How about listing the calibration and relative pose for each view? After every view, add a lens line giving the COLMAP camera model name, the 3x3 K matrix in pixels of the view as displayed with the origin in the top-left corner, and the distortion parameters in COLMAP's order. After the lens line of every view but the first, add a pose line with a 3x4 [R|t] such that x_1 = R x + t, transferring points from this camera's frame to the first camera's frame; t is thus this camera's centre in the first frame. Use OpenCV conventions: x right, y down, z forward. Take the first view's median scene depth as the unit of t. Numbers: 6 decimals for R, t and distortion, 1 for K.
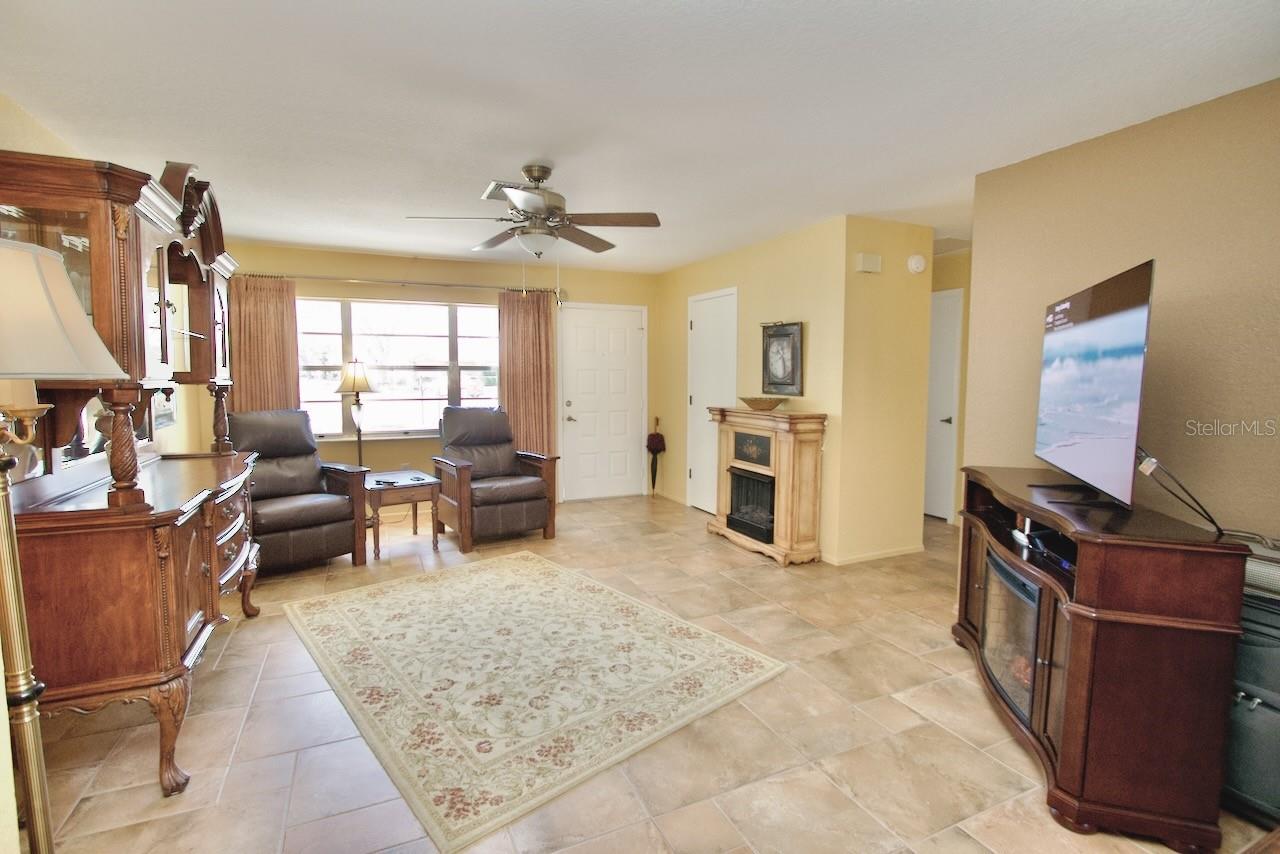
lens RADIAL K [[594.5, 0, 633.9], [0, 594.5, 426.7], [0, 0, 1]] dist [-0.015960, 0.002029]
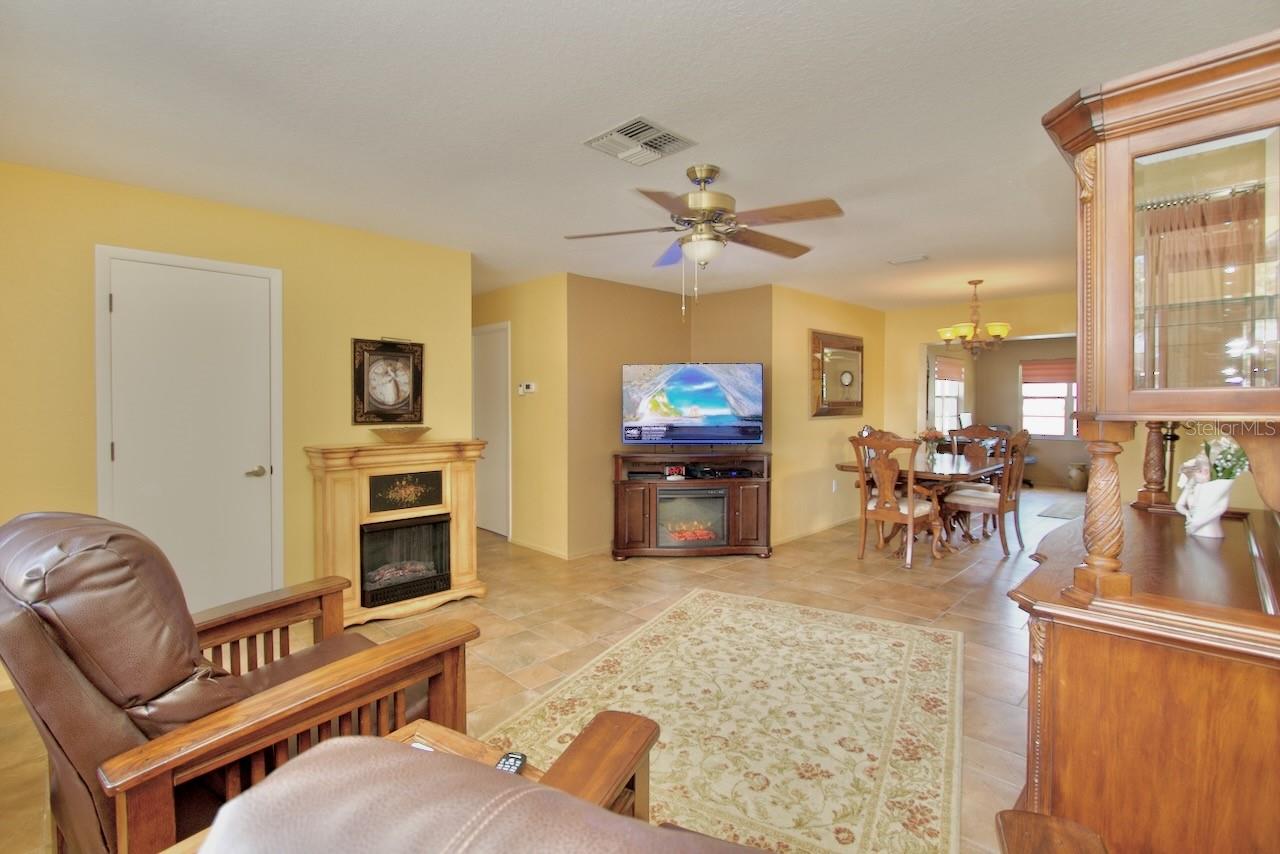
lens RADIAL K [[594.5, 0, 617.1], [0, 594.5, 422.5], [0, 0, 1]] dist [-0.015960, 0.002029]
pose [[-0.329843, -0.032837, 0.943464, -0.931879], [0.081684, 0.994654, 0.063176, -0.118349], [-0.940495, 0.097904, -0.325398, 1.381637]]
